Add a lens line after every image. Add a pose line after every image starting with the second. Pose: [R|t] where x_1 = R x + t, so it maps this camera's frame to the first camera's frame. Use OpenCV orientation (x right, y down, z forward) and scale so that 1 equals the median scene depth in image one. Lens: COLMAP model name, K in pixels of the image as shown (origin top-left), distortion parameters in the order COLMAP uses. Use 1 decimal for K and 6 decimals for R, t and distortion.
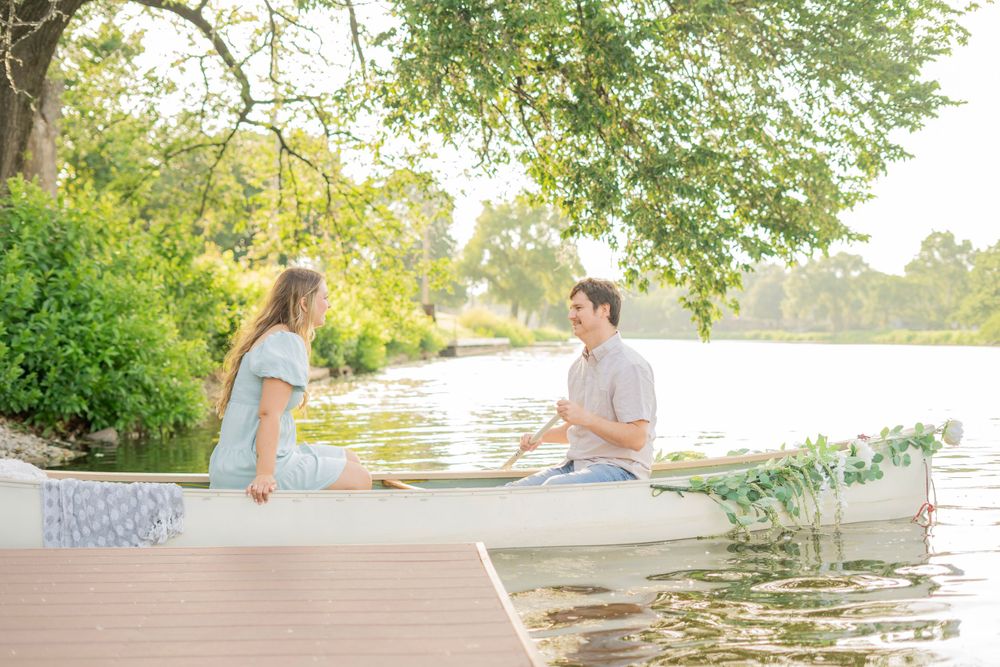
lens RADIAL K [[1420.8, 0, 500.0], [0, 1420.8, 333.5], [0, 0, 1]] dist [-0.004935, -0.000129]
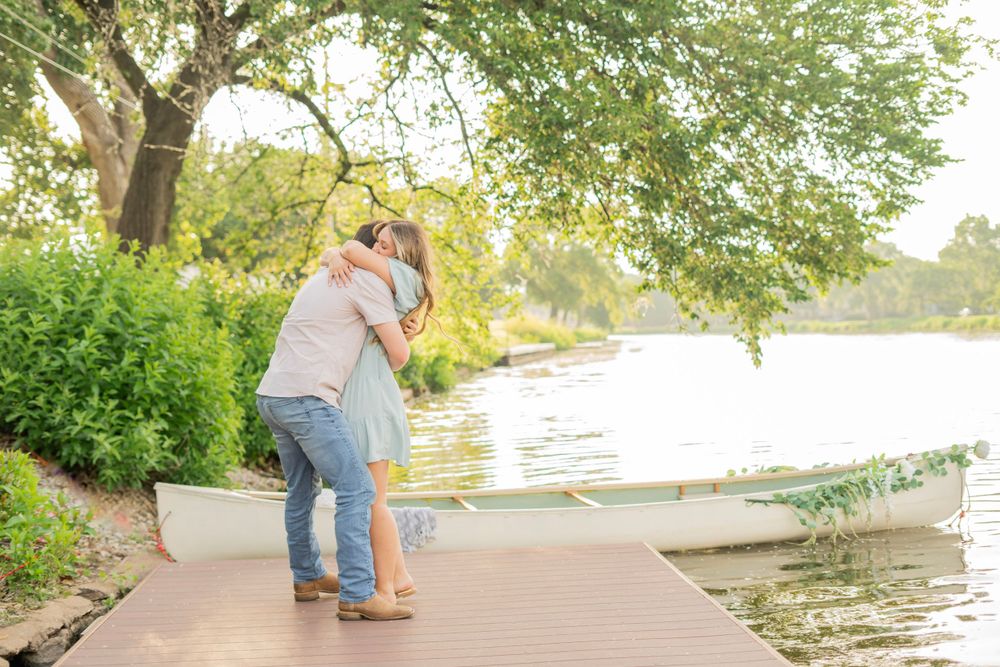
lens RADIAL K [[1448.0, 0, 498.9], [0, 1448.0, 312.8], [0, 0, 1]] dist [-0.004910, 0.002739]
pose [[0.999154, -0.035325, -0.021061, -0.032194], [0.035102, 0.999325, -0.010868, -0.025614], [0.021431, 0.010119, 0.999719, -0.170576]]
